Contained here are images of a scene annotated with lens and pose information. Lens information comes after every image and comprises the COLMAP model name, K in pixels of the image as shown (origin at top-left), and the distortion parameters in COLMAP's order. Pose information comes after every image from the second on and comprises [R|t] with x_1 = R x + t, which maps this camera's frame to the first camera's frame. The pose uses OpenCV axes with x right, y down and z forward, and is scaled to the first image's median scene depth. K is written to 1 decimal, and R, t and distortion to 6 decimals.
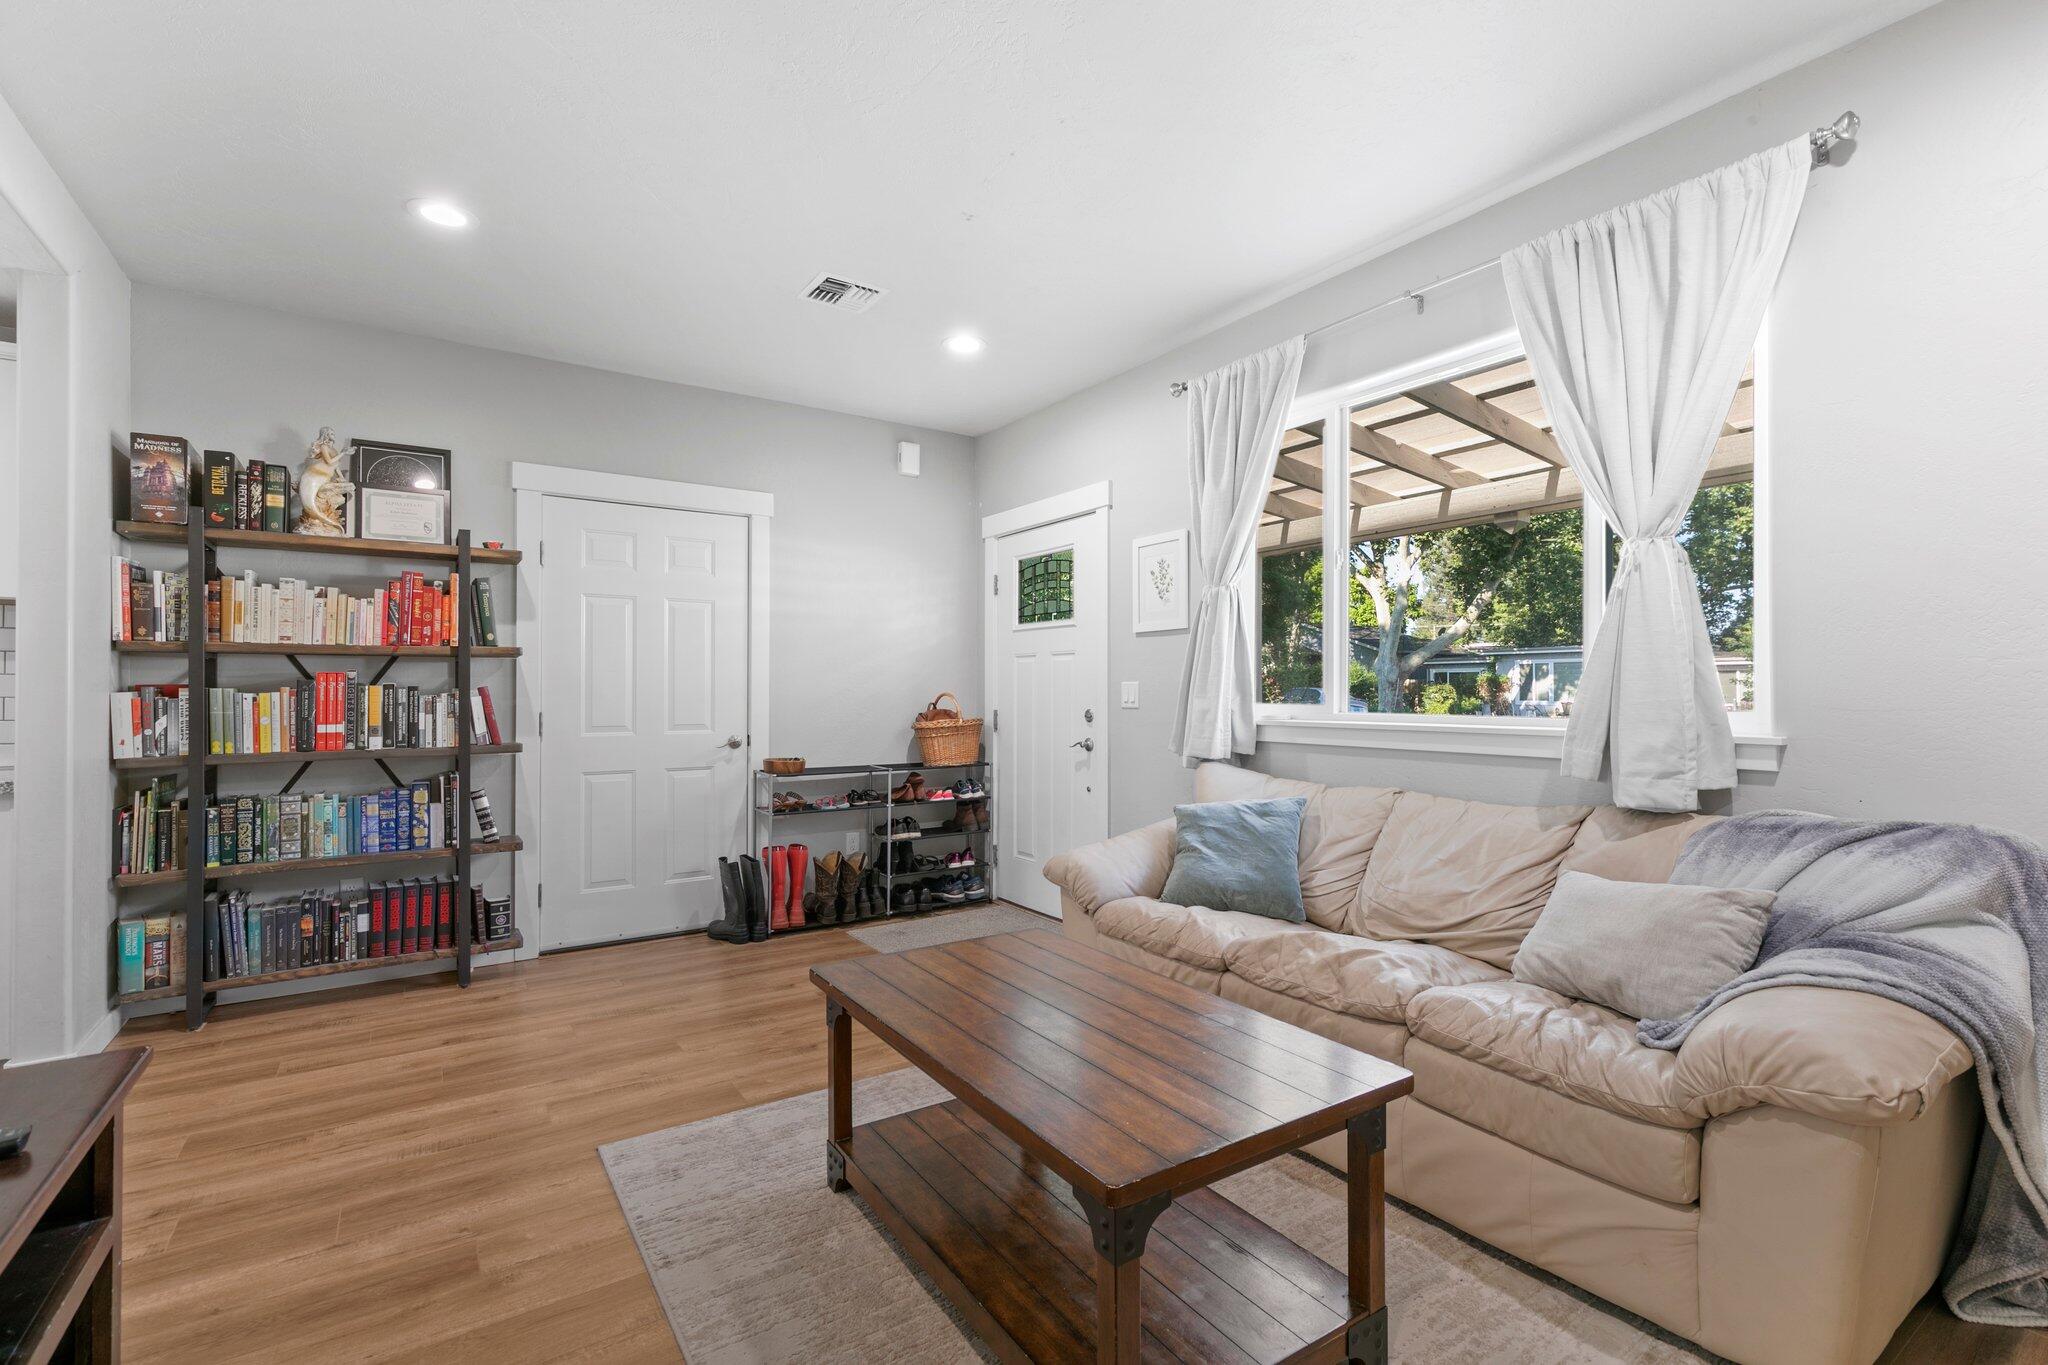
lens RADIAL K [[912.1, 0, 1042.1], [0, 912.1, 683.1], [0, 0, 1]] dist [-0.000342, -0.000452]
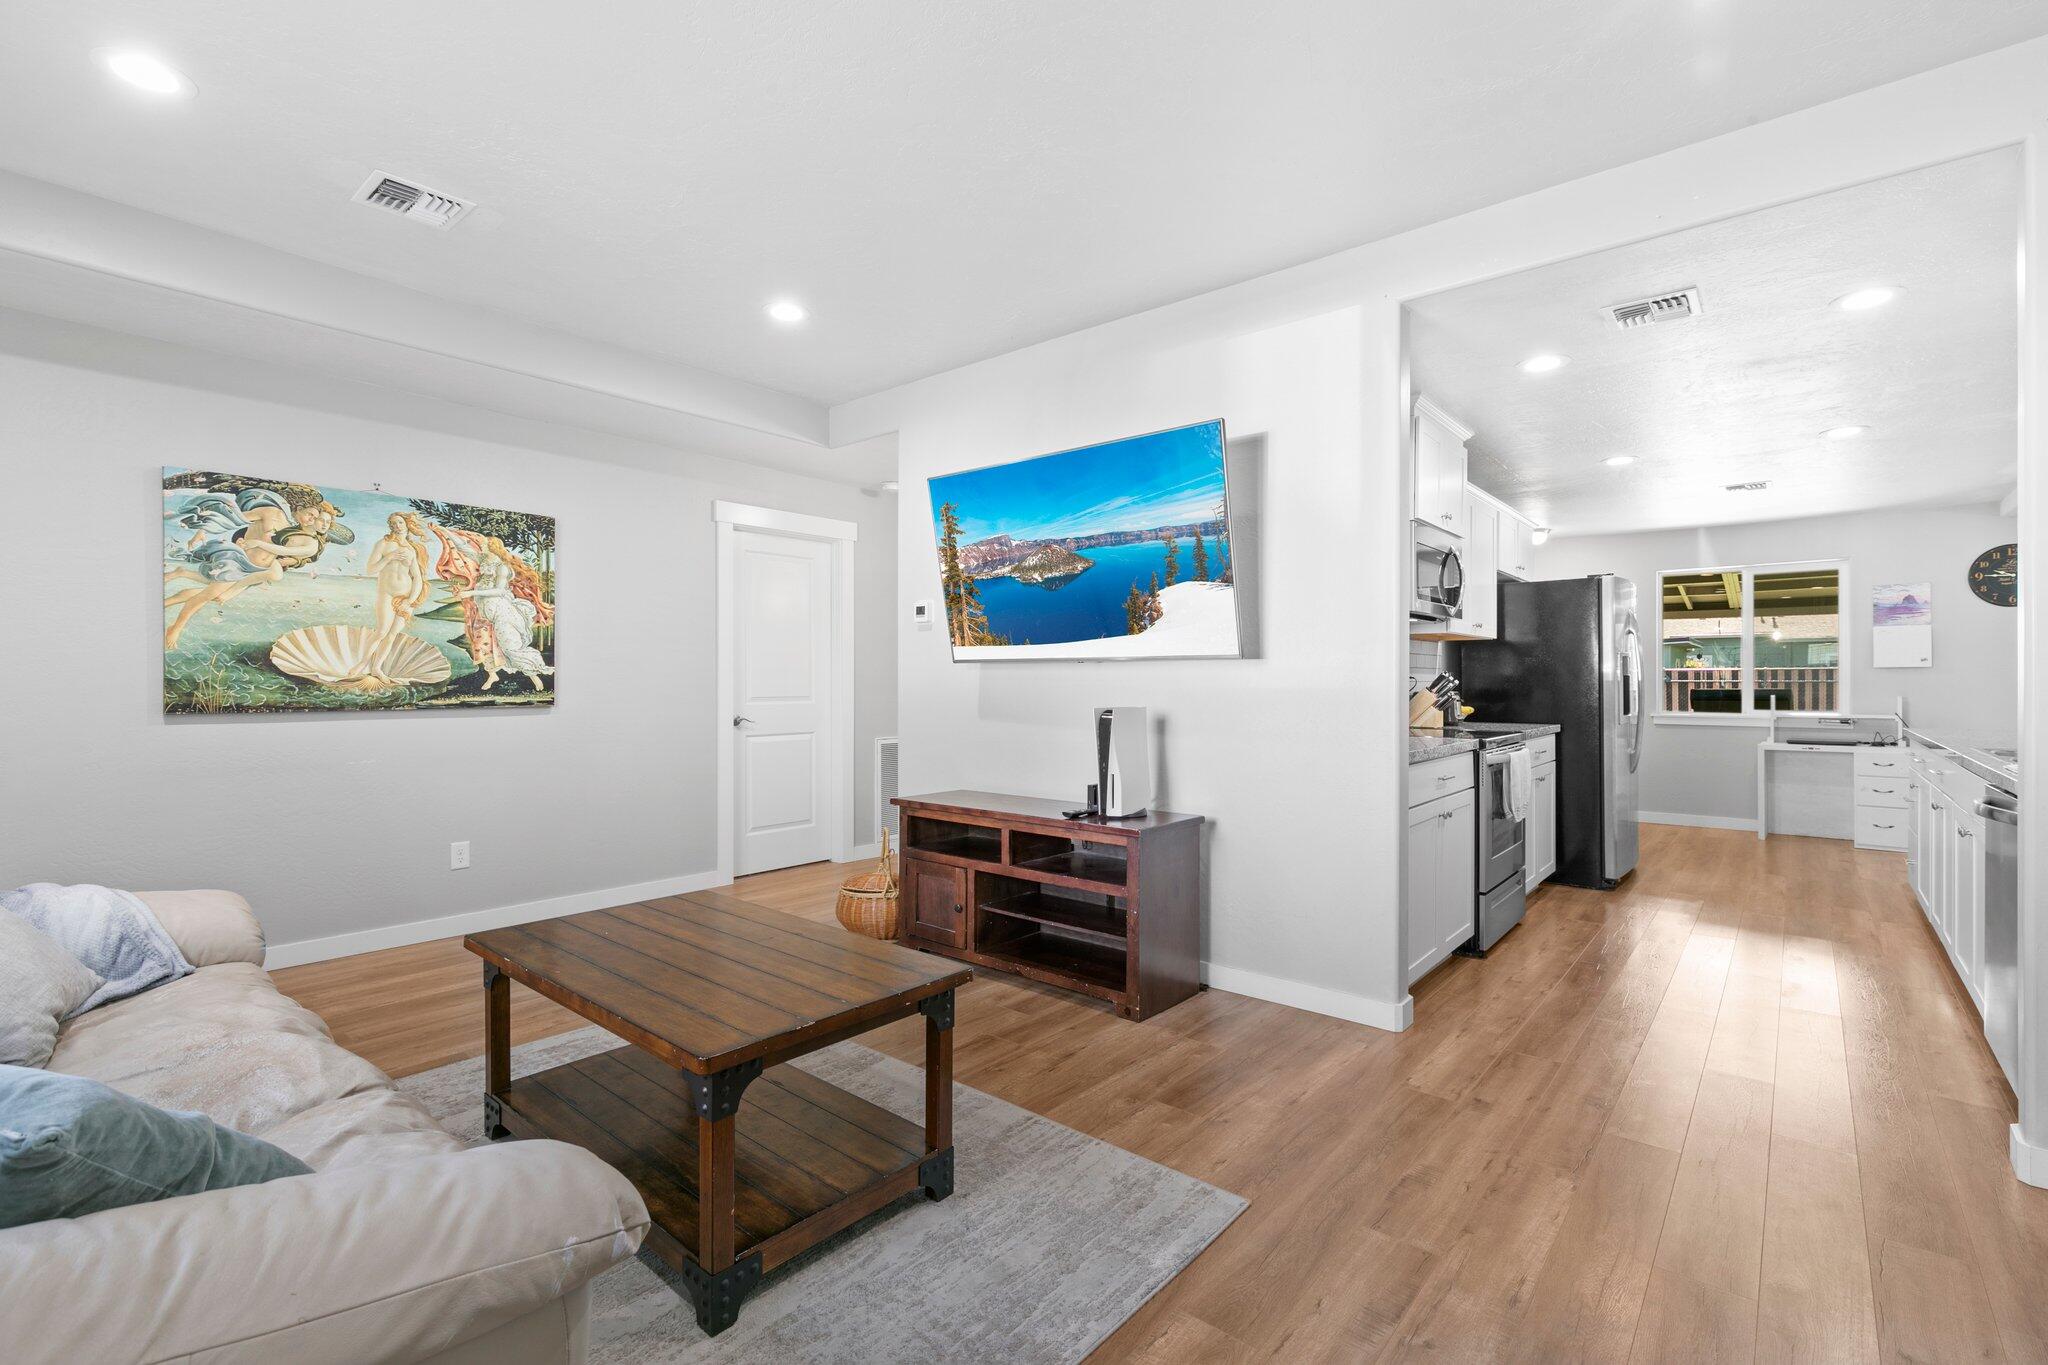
lens RADIAL K [[934.2, 0, 1024.0], [0, 934.2, 682.5], [0, 0, 1]] dist [0.005568, -0.000090]
pose [[-0.960894, 0.001052, -0.276914, -0.019097], [0.003523, 0.999958, -0.008427, 0.014838], [0.276893, -0.009073, -0.960858, 1.092980]]
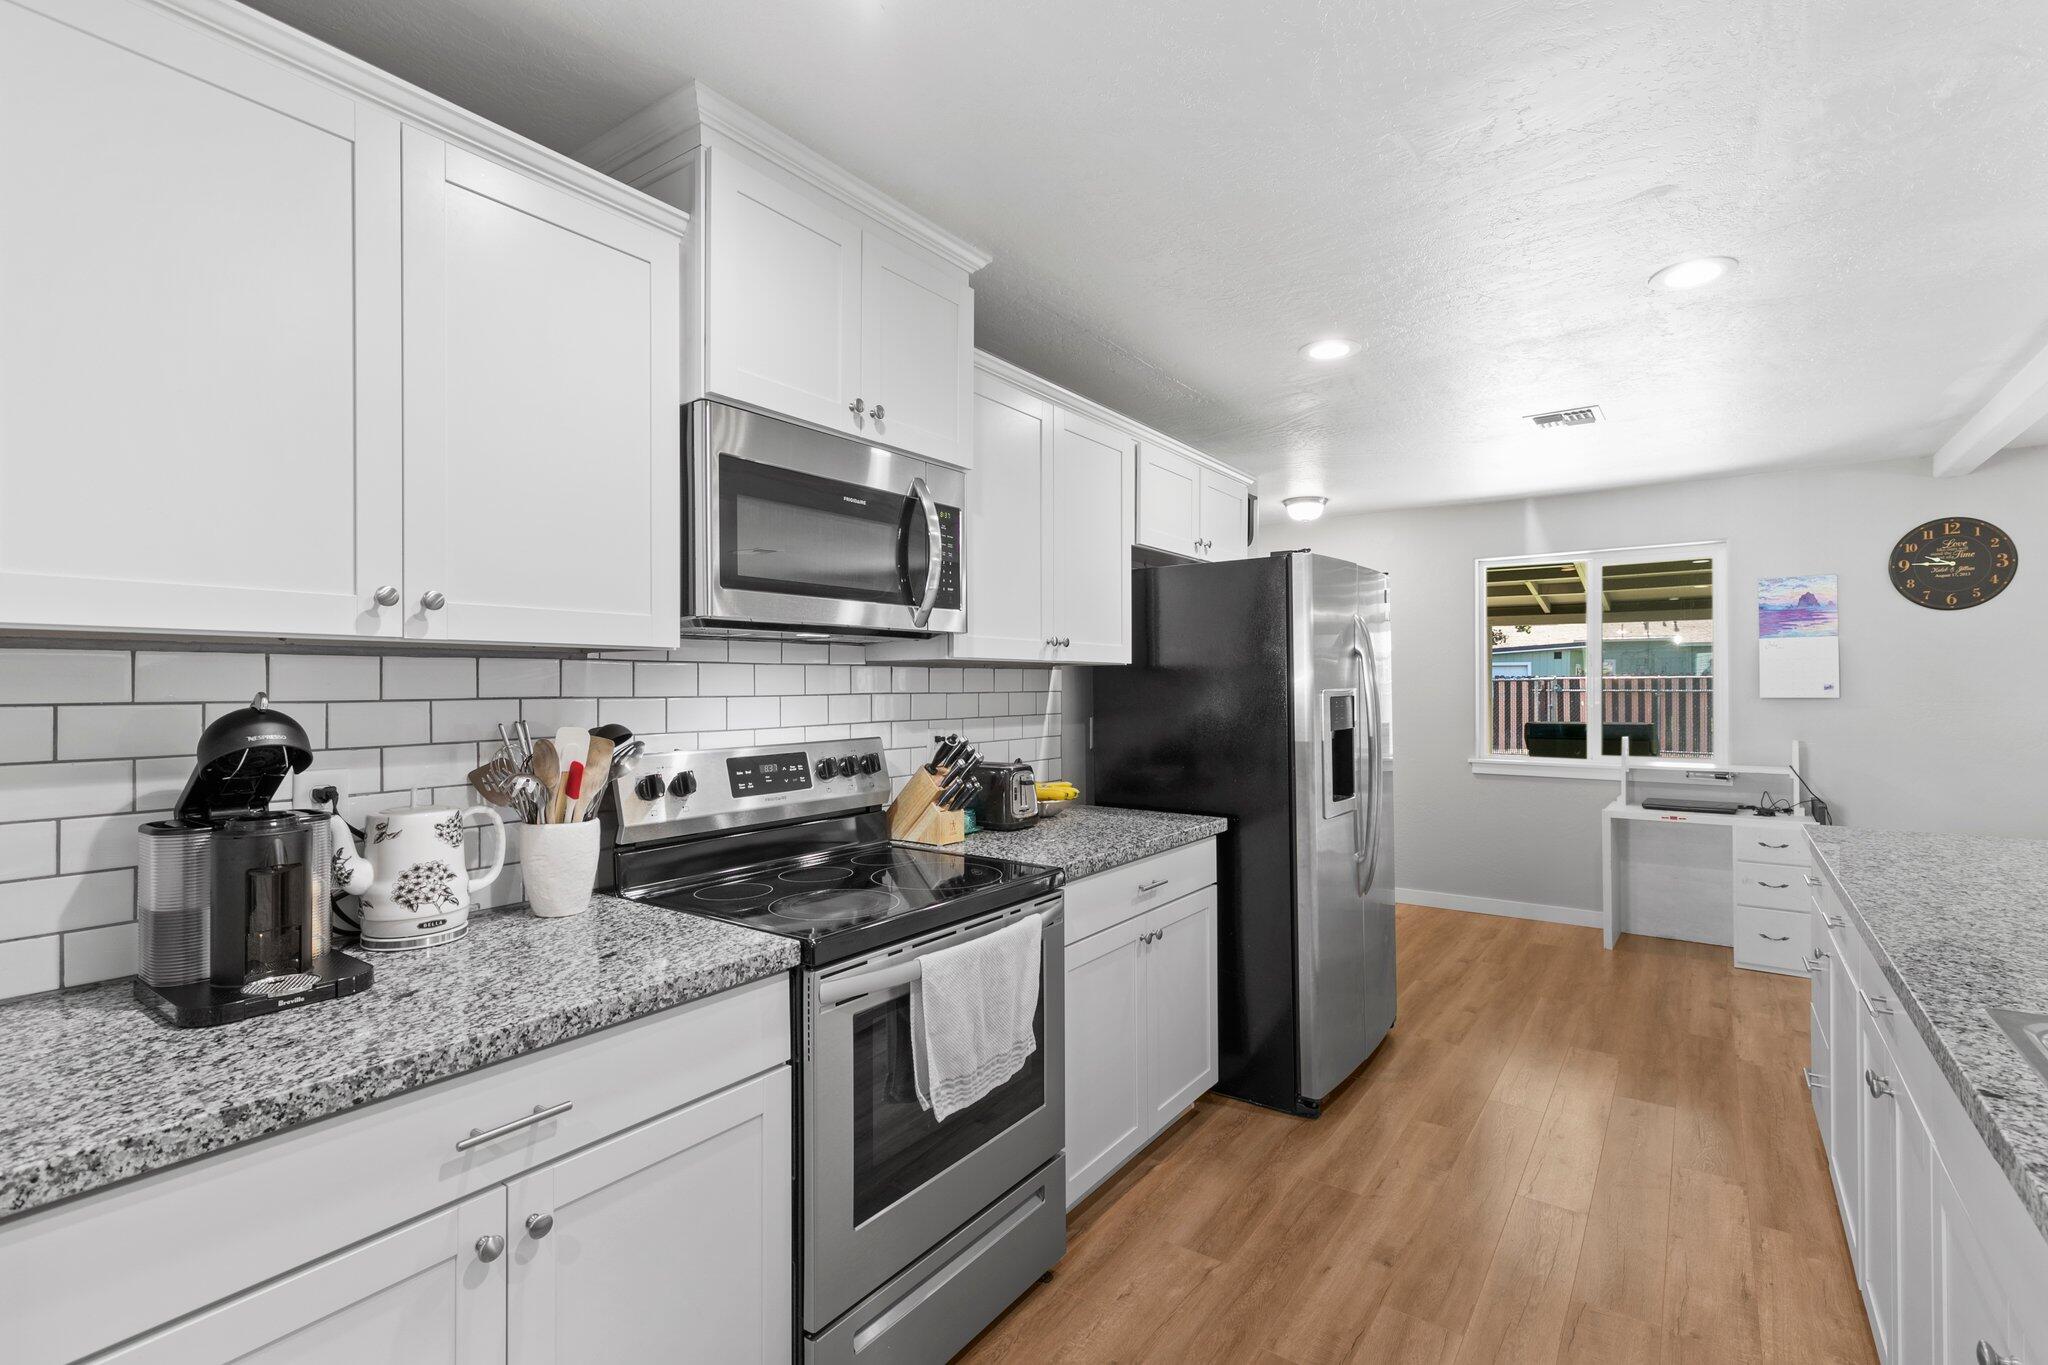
lens RADIAL K [[933.2, 0, 1033.1], [0, 933.2, 683.1], [0, 0, 1]] dist [0.007555, -0.001242]
pose [[-0.939528, 0.004017, -0.342448, -0.727680], [0.007723, 0.999925, -0.009459, -0.036563], [0.342384, -0.011532, -0.939489, 0.667626]]
